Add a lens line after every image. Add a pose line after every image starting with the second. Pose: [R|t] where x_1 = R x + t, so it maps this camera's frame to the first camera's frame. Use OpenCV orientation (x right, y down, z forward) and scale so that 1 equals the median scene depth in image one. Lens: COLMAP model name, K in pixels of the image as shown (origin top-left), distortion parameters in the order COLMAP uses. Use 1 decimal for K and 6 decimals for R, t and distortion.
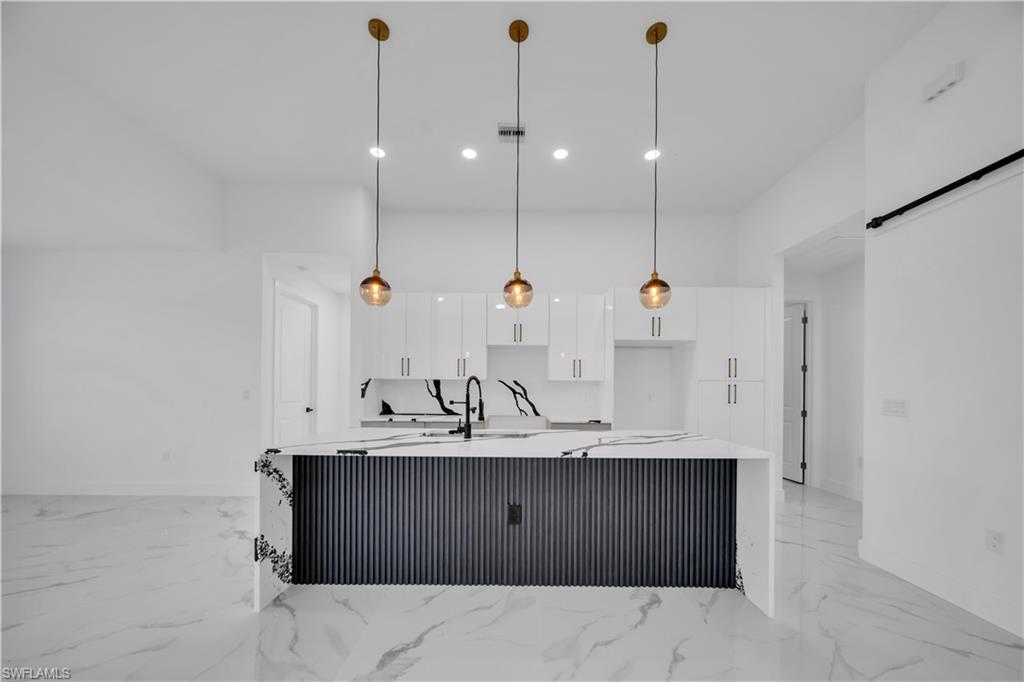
lens RADIAL K [[350.1, 0, 516.0], [0, 350.1, 389.4], [0, 0, 1]] dist [-0.000796, 0.000093]
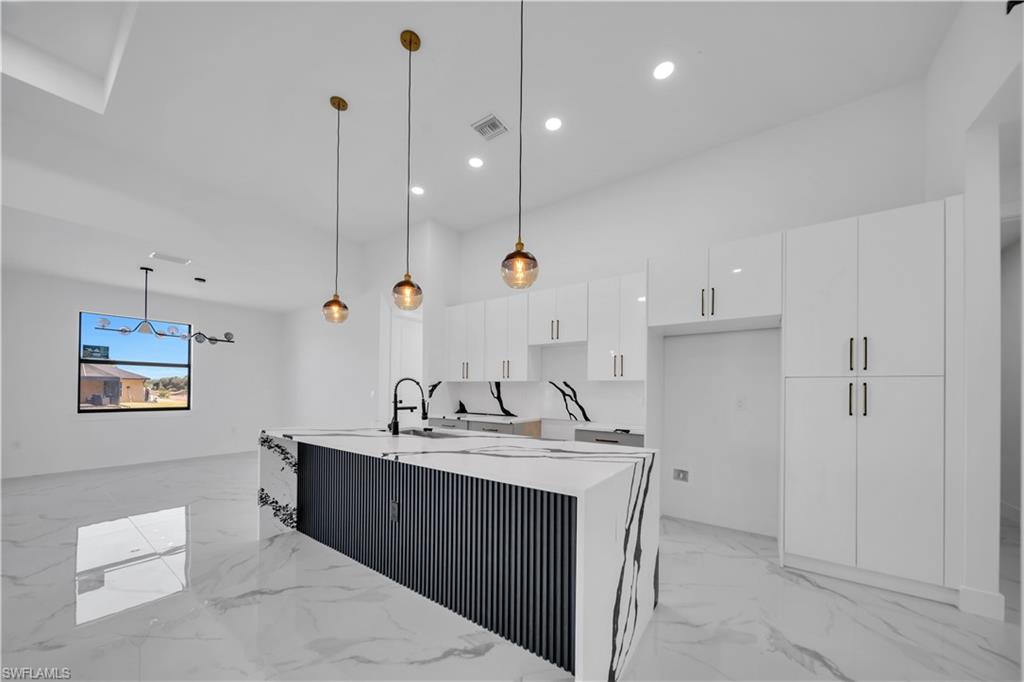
lens RADIAL K [[350.1, 0, 516.0], [0, 350.1, 389.4], [0, 0, 1]] dist [-0.000796, 0.000093]
pose [[0.817304, -0.000879, -0.576205, 0.489986], [-0.004481, 0.999959, -0.007883, 0.003652], [0.576189, 0.009025, 0.817267, 0.202670]]
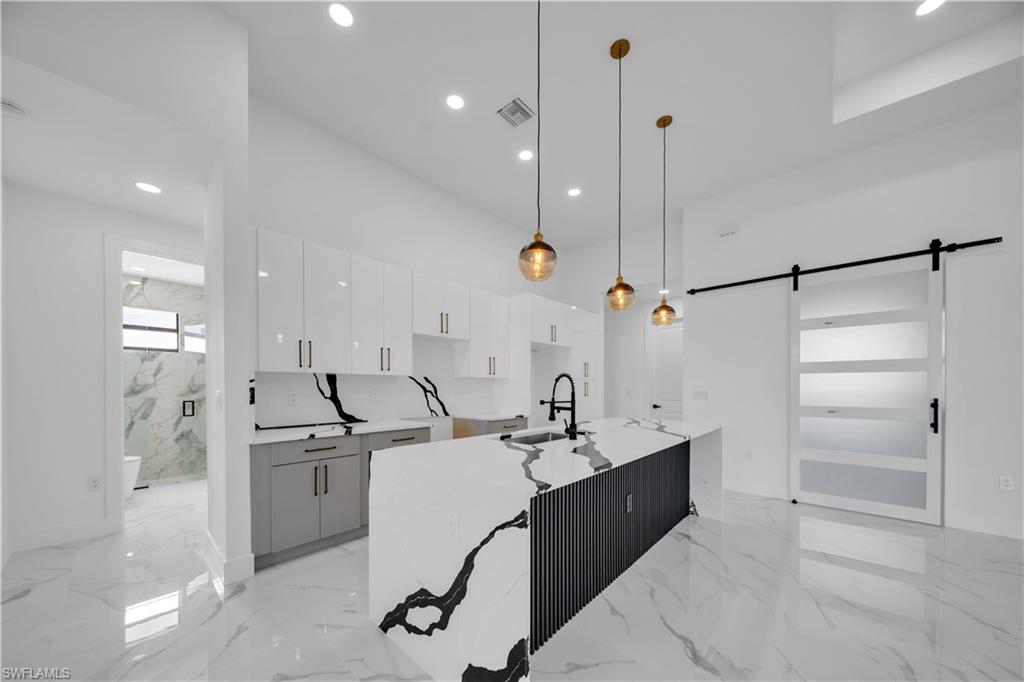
lens RADIAL K [[351.9, 0, 508.7], [0, 351.9, 390.3], [0, 0, 1]] dist [0.000304, 0.000088]
pose [[0.674460, -0.014385, 0.738171, -0.588574], [0.005621, 0.999881, 0.014349, -0.004208], [-0.738290, -0.005529, 0.674461, 0.303086]]
